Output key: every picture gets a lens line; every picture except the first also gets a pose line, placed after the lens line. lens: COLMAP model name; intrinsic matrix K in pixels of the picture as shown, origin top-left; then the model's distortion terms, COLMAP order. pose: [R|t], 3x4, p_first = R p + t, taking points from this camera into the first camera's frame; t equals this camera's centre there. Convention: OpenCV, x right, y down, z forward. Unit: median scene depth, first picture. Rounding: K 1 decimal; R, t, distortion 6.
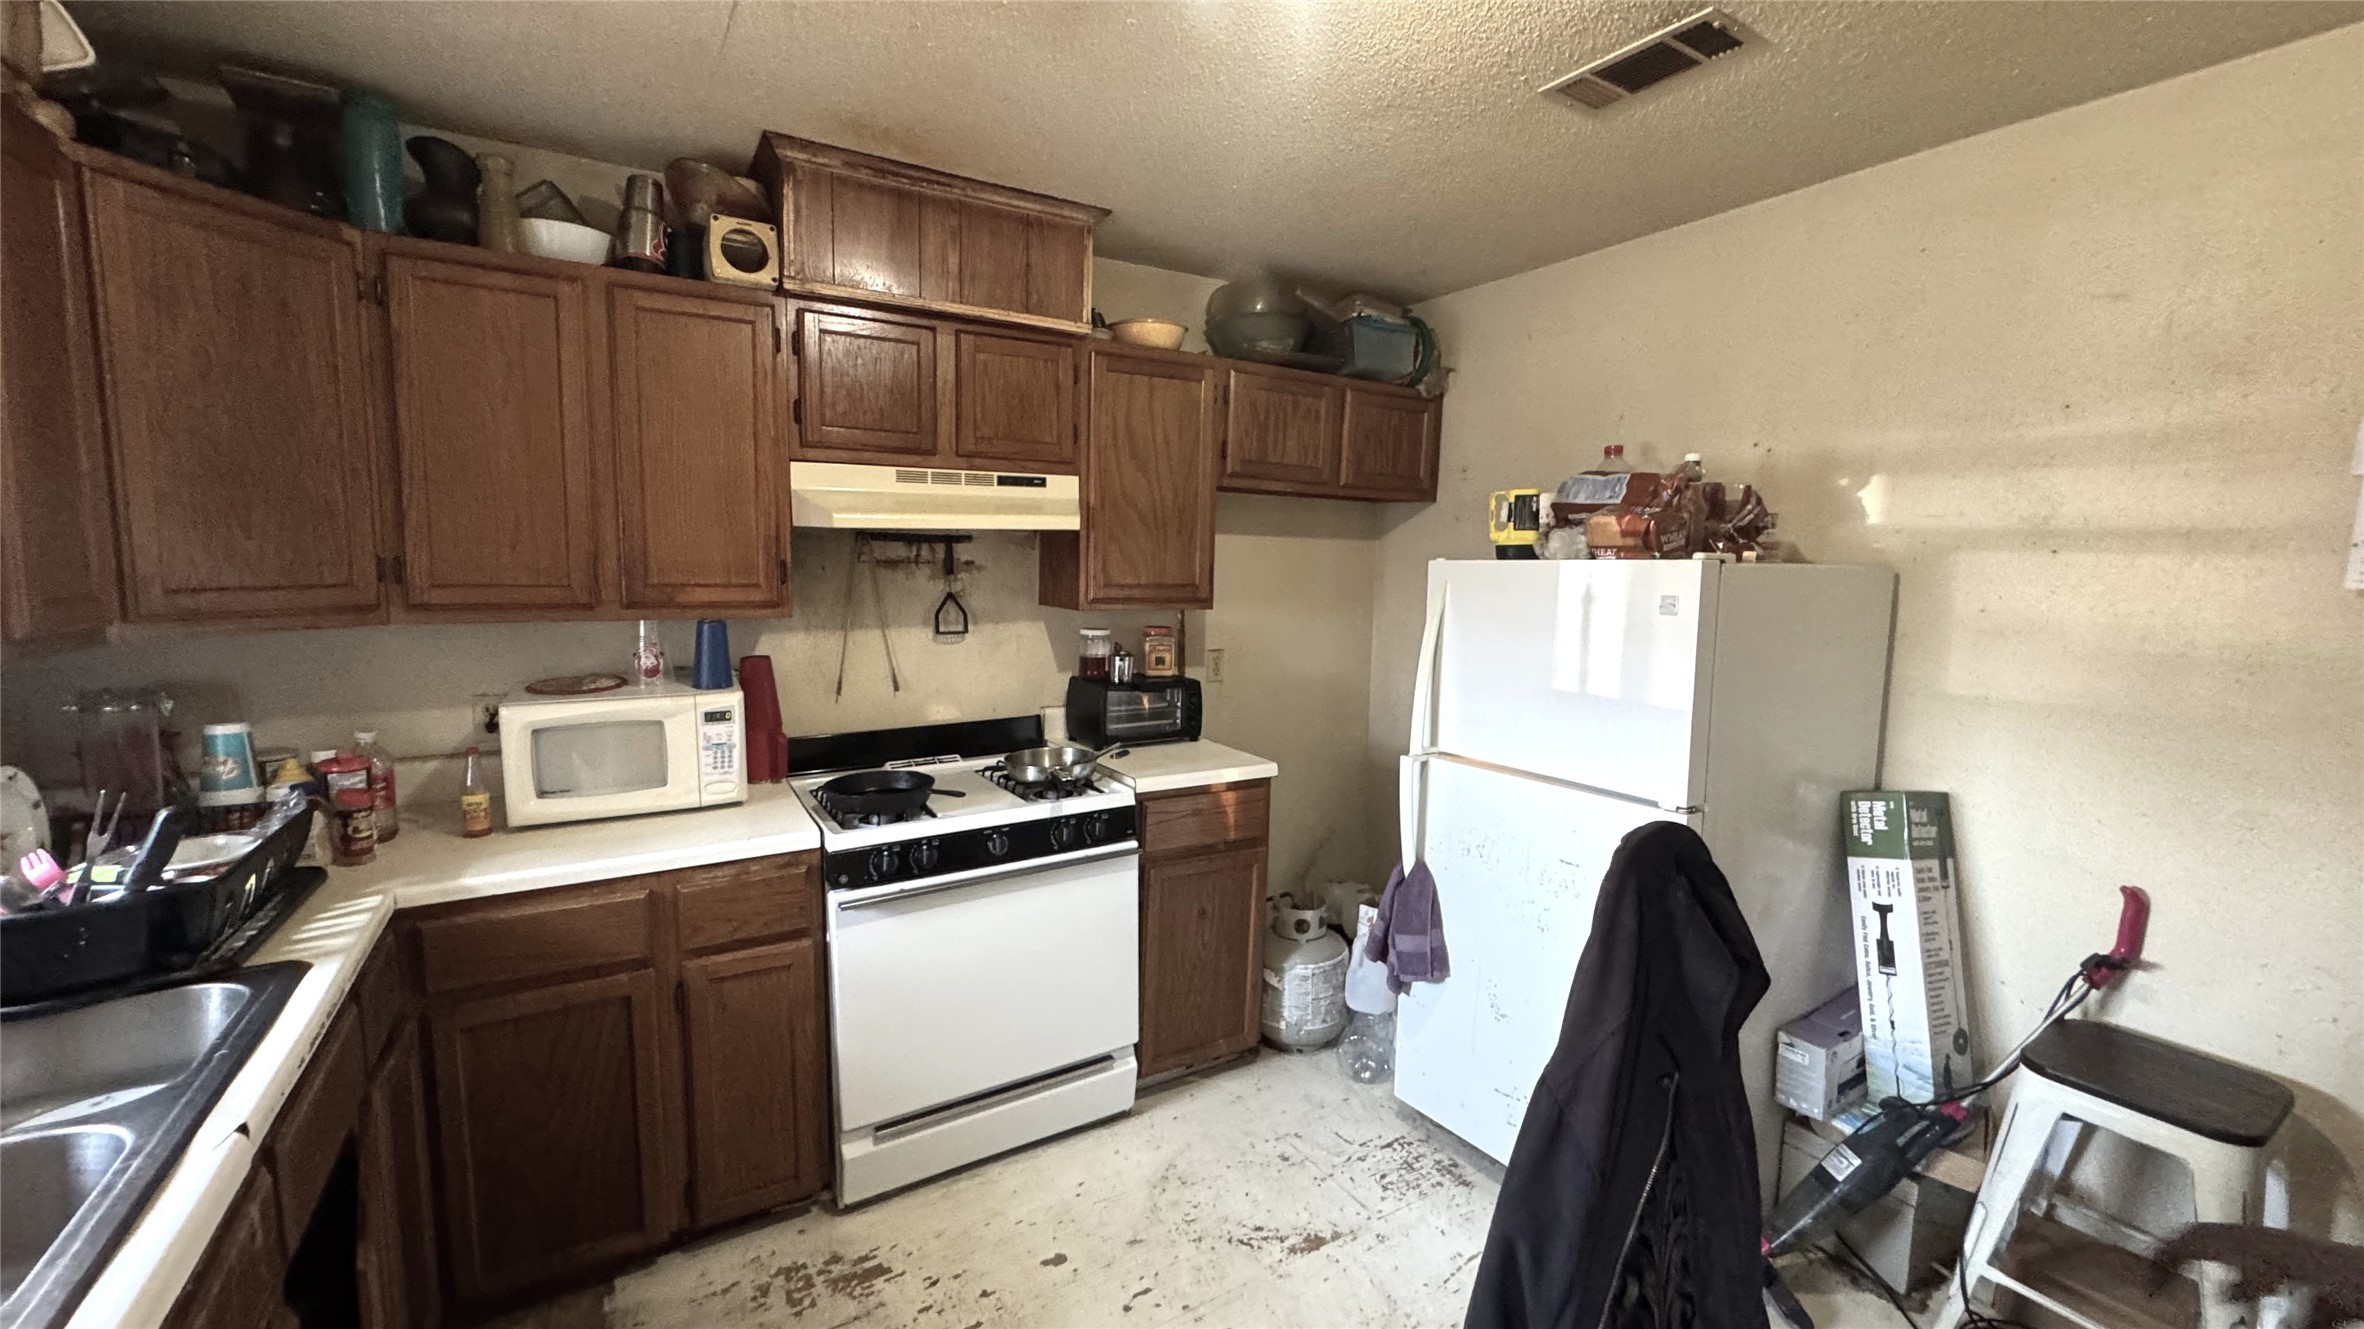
lens RADIAL K [[948.4, 0, 1184.1], [0, 948.4, 663.0], [0, 0, 1]] dist [-0.001079, -0.000141]
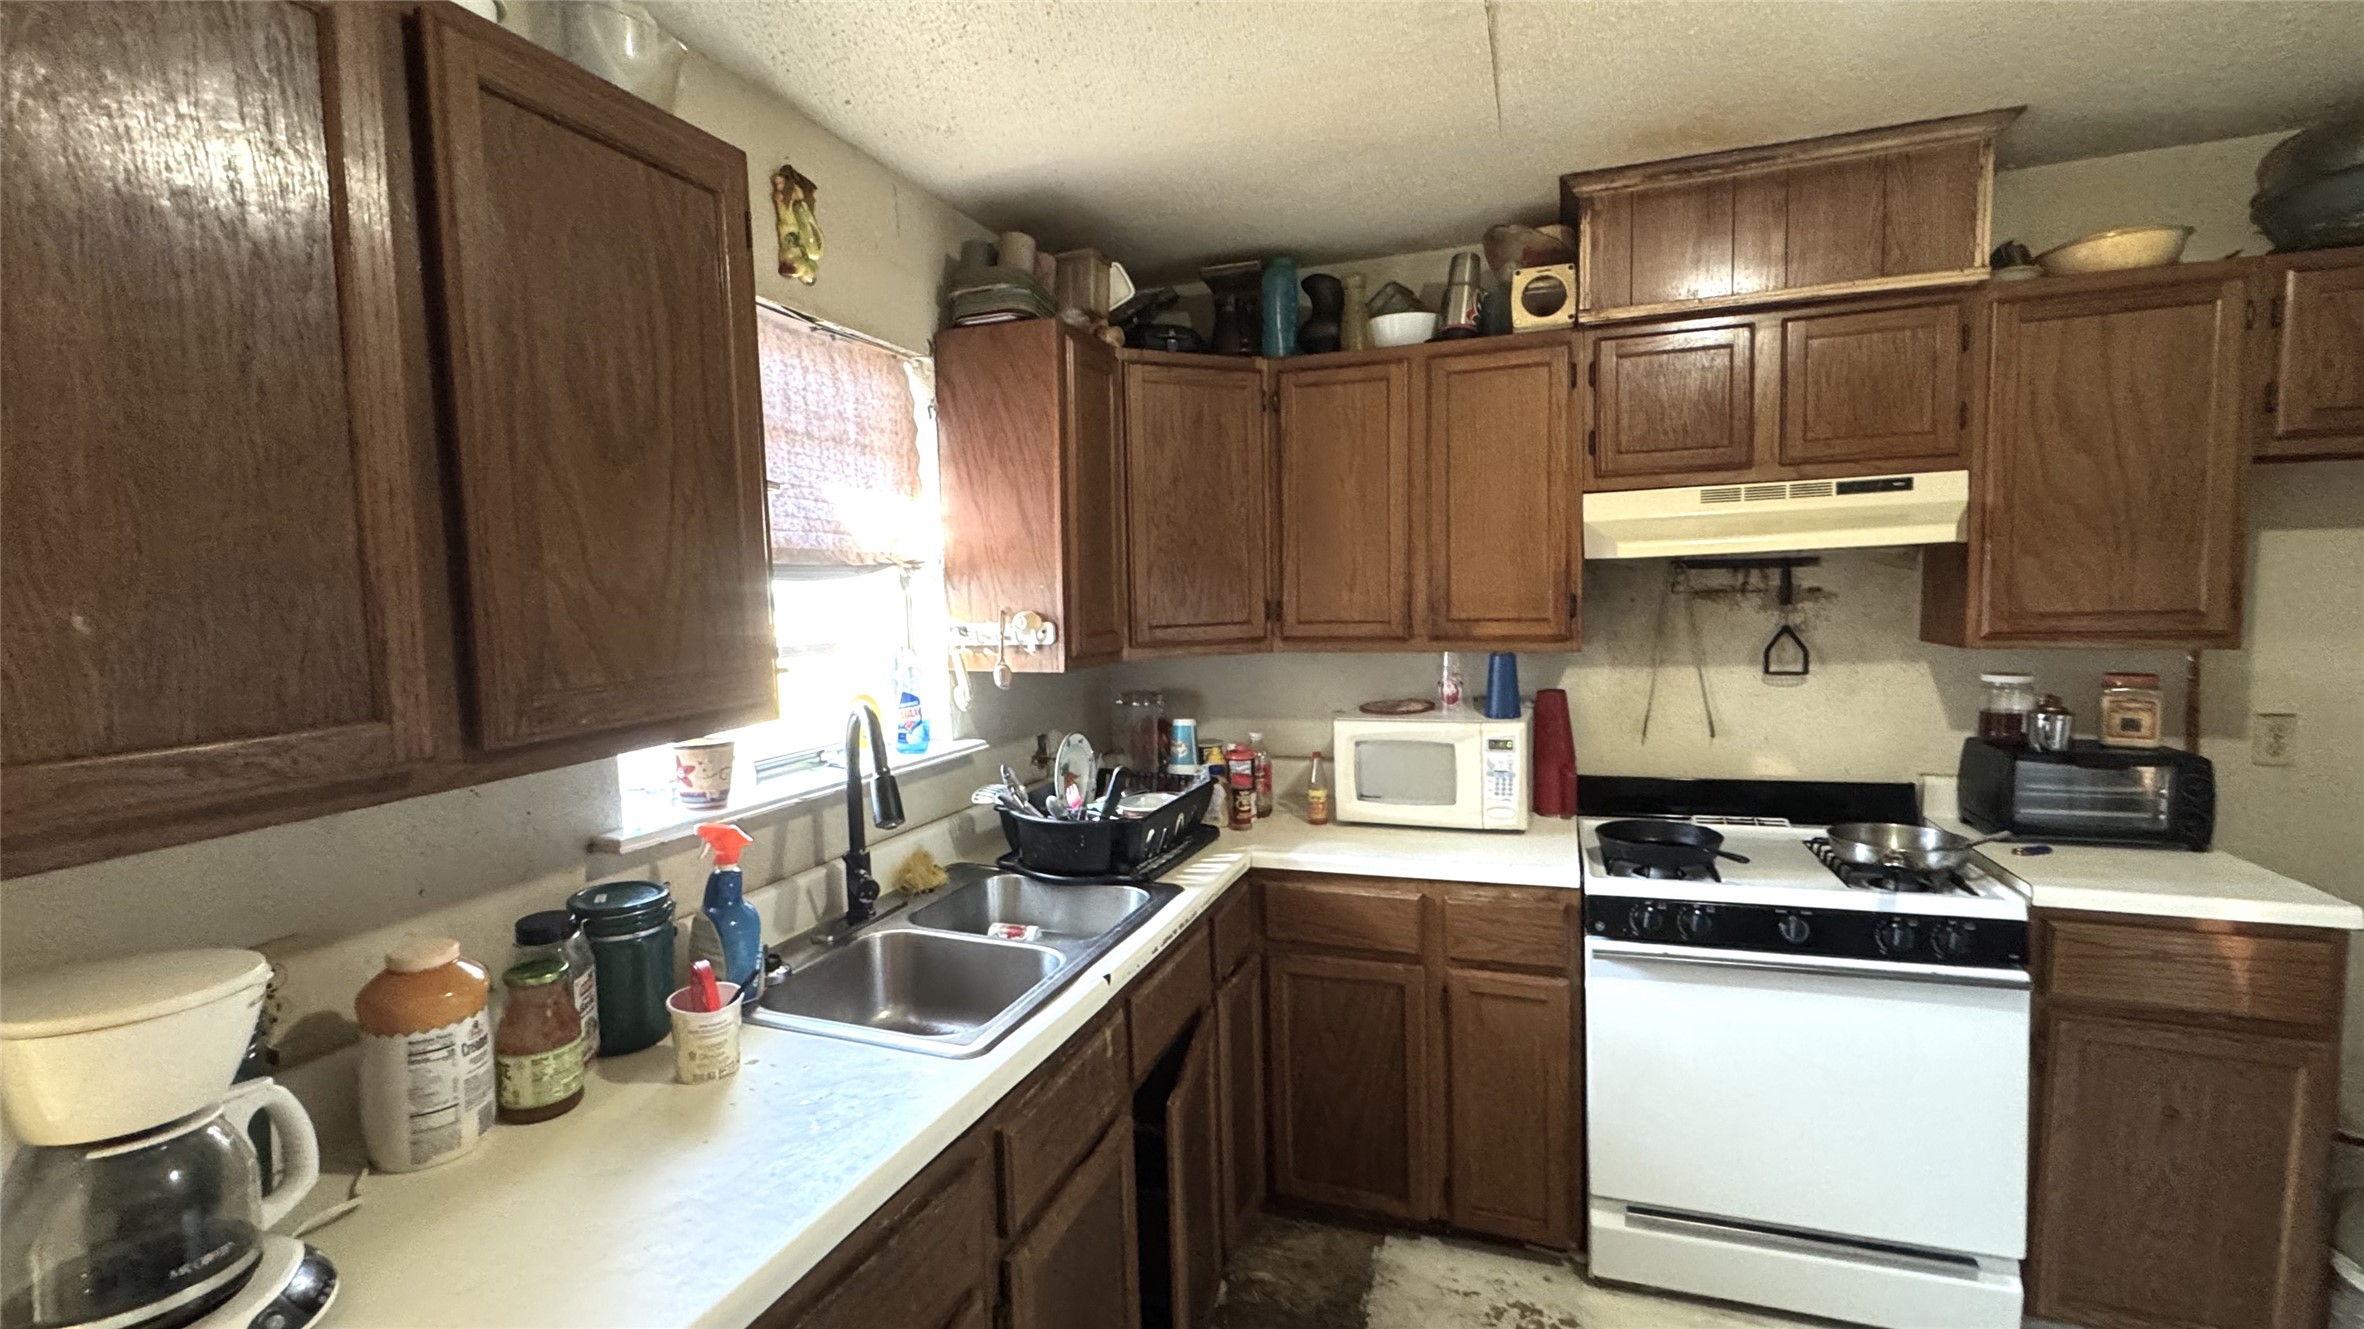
lens RADIAL K [[1020.9, 0, 1182.0], [0, 1020.9, 664.5], [0, 0, 1]] dist [-0.000806, 0.000249]
pose [[0.622189, 0.023583, -0.782512, 0.168673], [-0.053835, 0.998469, -0.012714, 0.001147], [0.781014, 0.050037, 0.622506, 0.019689]]
